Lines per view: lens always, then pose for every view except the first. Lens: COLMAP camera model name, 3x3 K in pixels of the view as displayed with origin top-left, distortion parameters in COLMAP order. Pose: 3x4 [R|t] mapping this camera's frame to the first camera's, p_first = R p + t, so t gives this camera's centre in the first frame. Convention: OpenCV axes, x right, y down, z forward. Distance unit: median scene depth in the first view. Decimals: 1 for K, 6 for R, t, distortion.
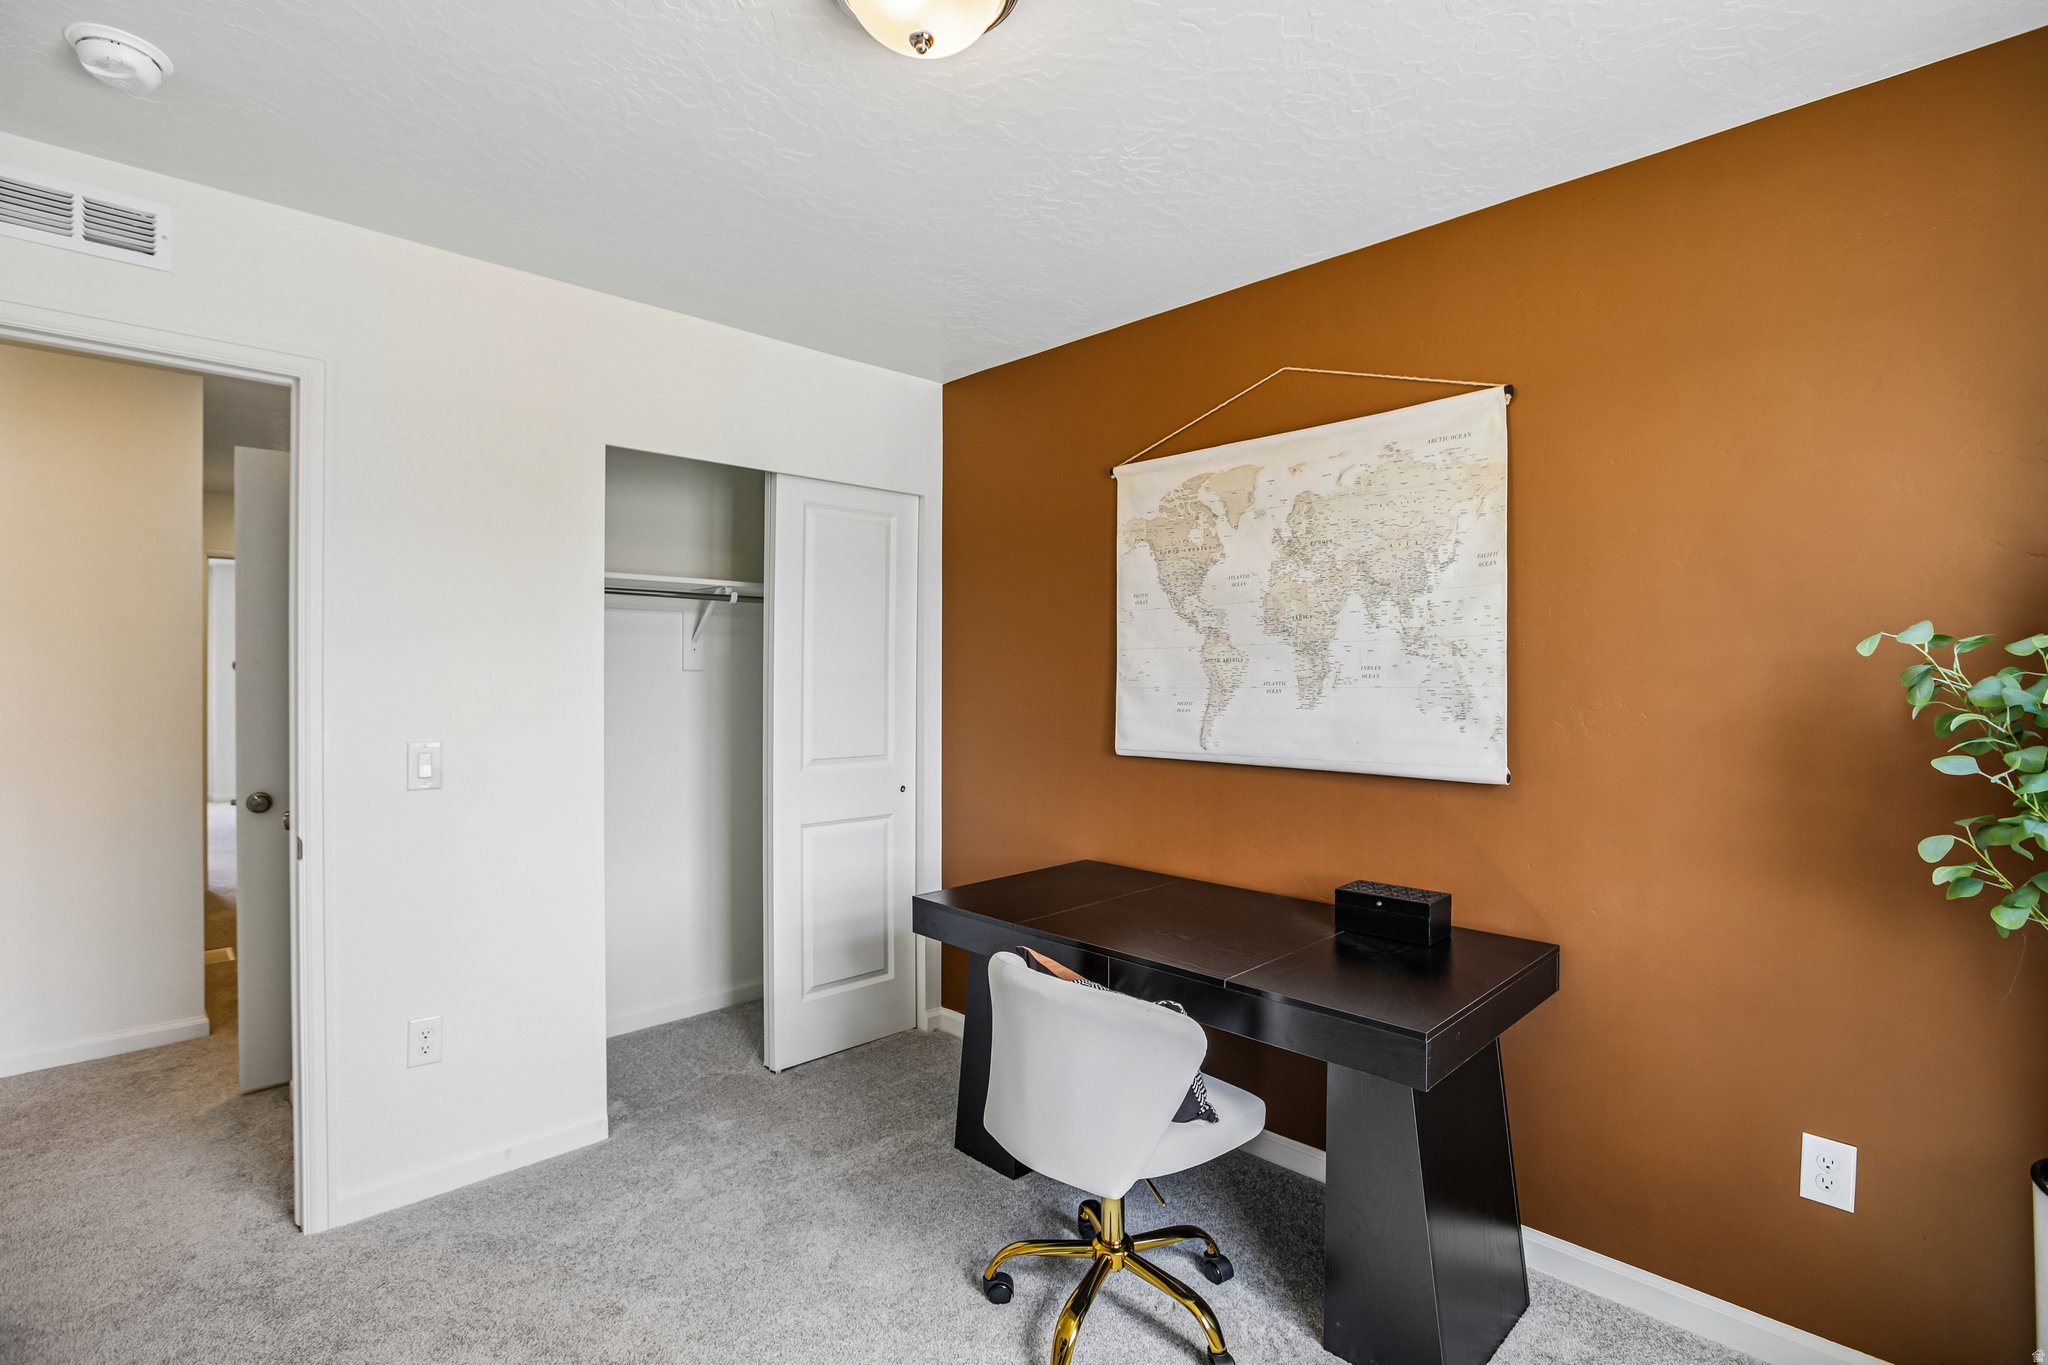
lens RADIAL K [[969.1, 0, 1022.0], [0, 969.1, 677.2], [0, 0, 1]] dist [-0.026015, 0.005996]
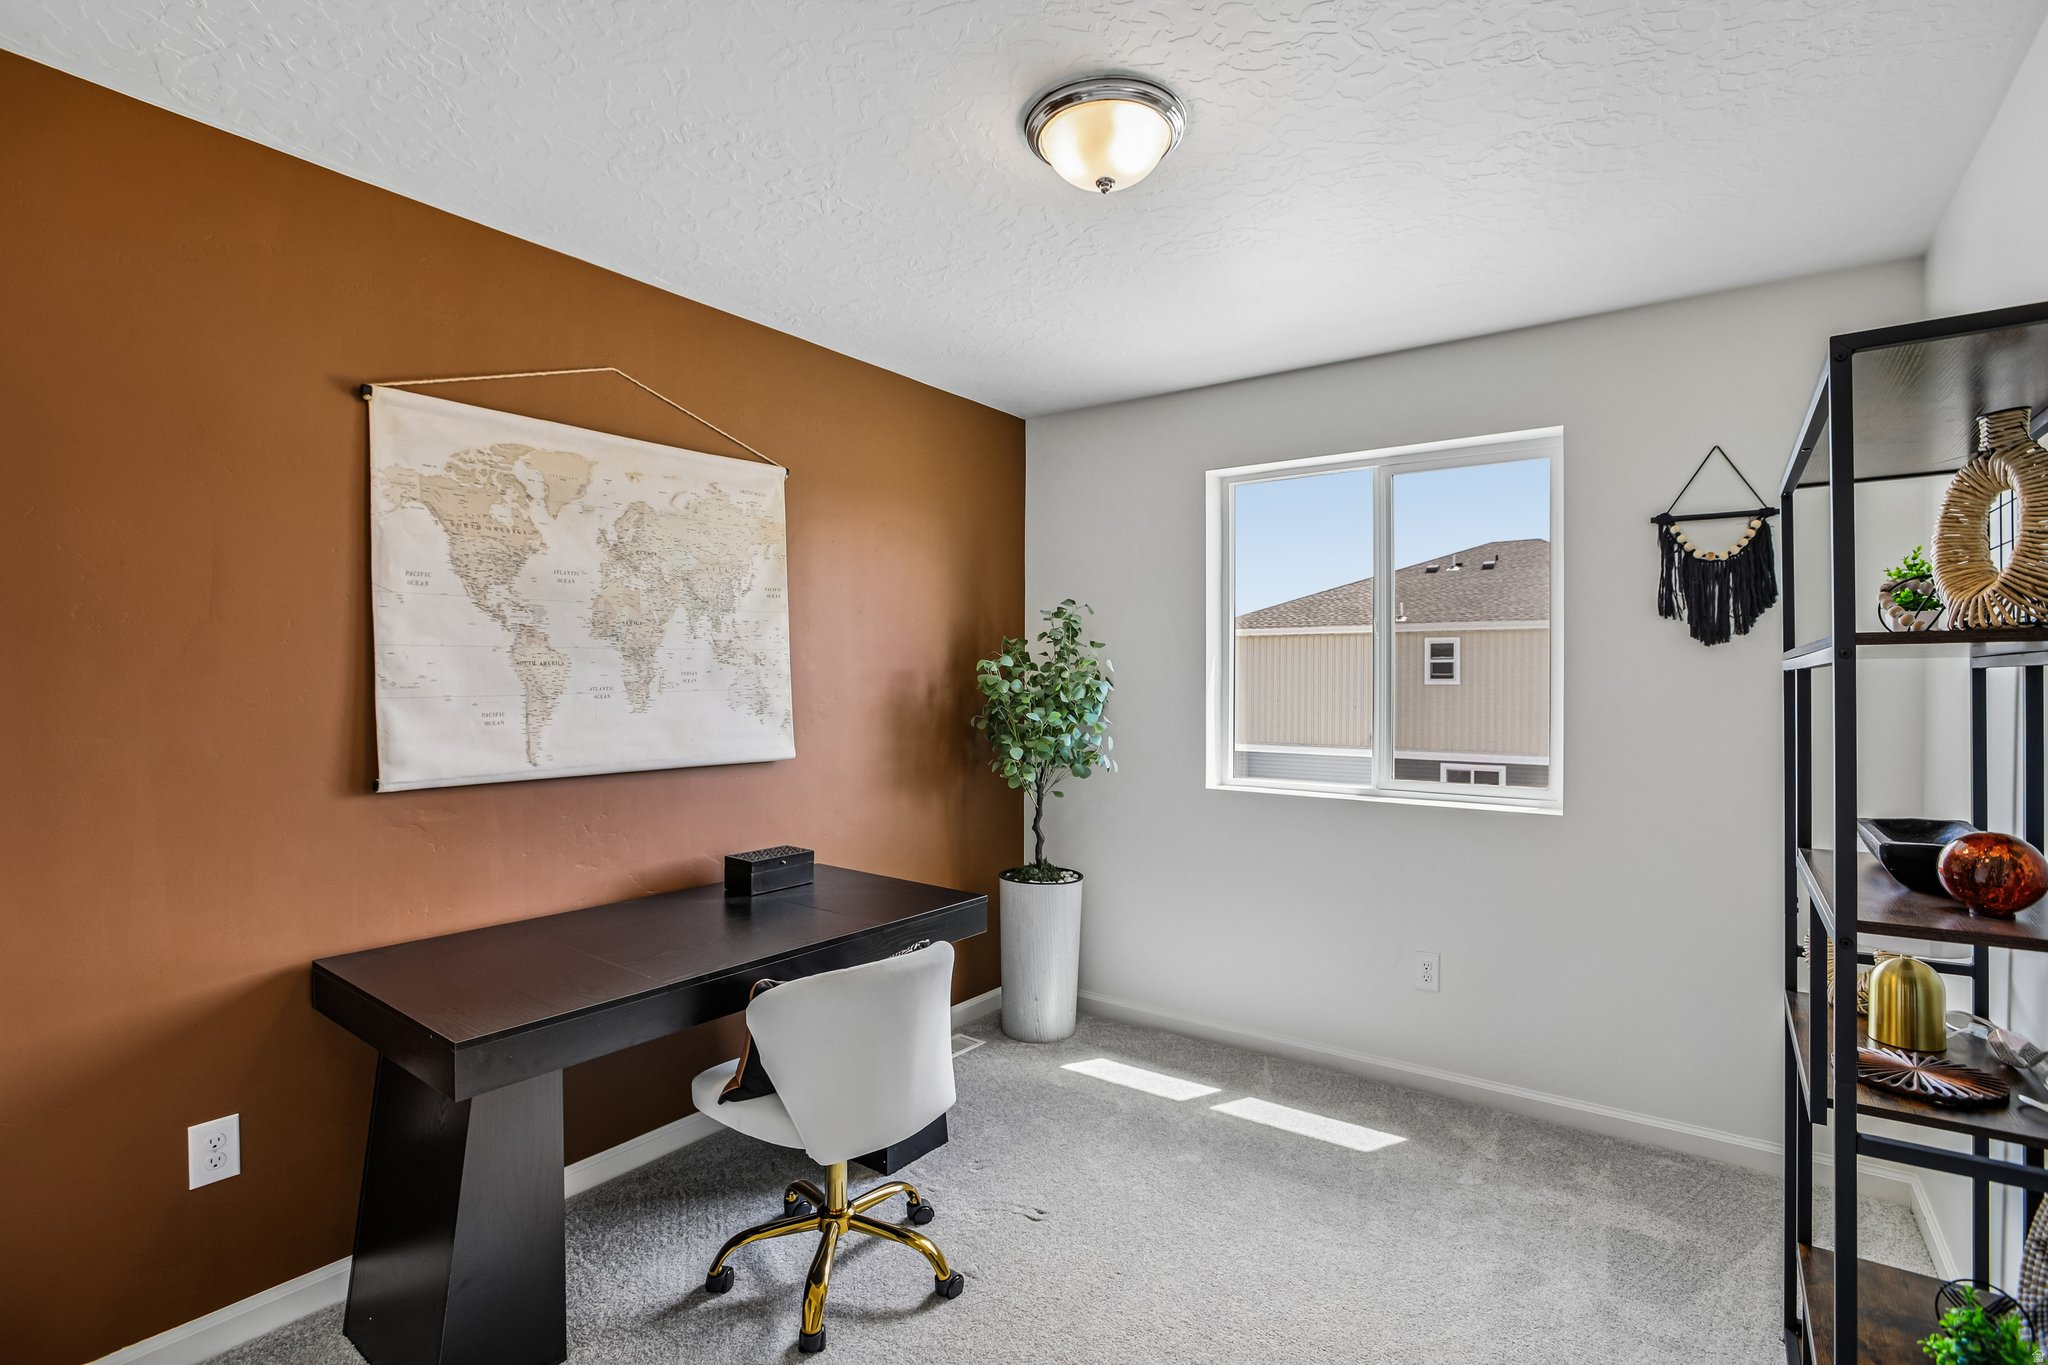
lens RADIAL K [[969.1, 0, 1003.6], [0, 969.1, 680.0], [0, 0, 1]] dist [-0.026015, 0.005996]
pose [[-0.132349, -0.007365, 0.991176, -0.755169], [-0.002928, 0.999971, 0.007040, -0.010182], [-0.991199, -0.001971, -0.132366, 0.730639]]
